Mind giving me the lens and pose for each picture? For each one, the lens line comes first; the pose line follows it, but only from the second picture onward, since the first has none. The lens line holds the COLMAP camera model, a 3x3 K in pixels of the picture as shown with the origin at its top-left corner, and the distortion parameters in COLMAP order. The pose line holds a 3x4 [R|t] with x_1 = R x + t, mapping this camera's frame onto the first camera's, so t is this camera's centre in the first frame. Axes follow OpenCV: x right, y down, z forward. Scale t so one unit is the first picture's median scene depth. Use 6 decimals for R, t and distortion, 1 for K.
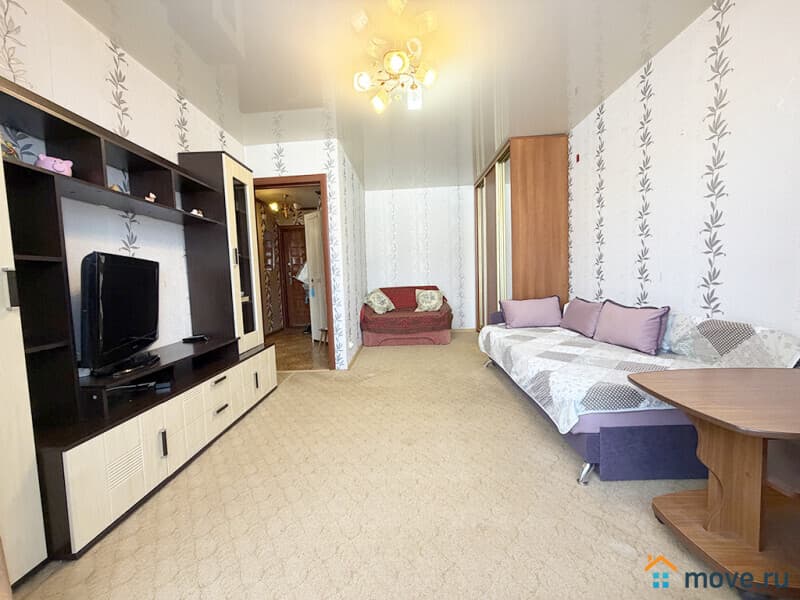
lens RADIAL K [[318.7, 0, 398.3], [0, 318.7, 299.8], [0, 0, 1]] dist [-0.000423, -0.000196]
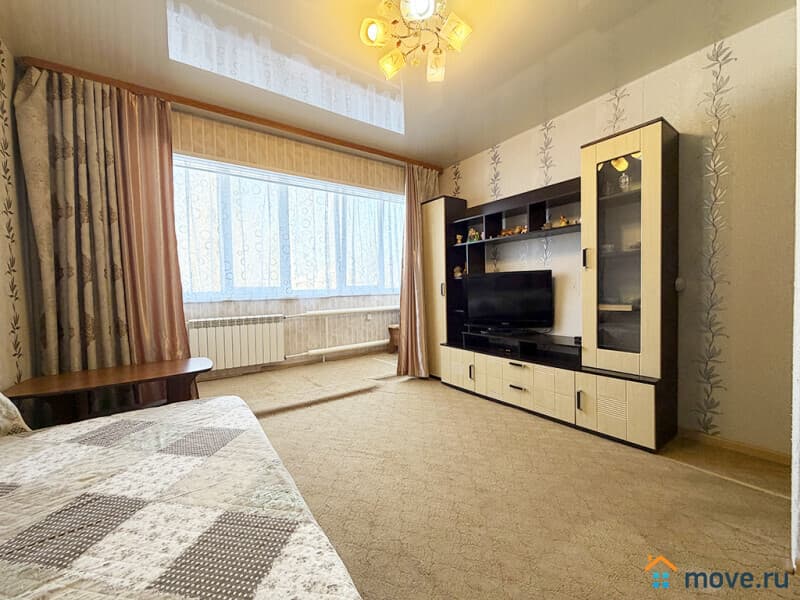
lens RADIAL K [[318.7, 0, 398.3], [0, 318.7, 299.8], [0, 0, 1]] dist [-0.000423, -0.000196]
pose [[-0.798555, 0.075975, -0.597108, 0.356377], [0.012150, 0.993835, 0.110205, -0.096822], [0.601800, 0.080750, -0.794554, 1.094076]]
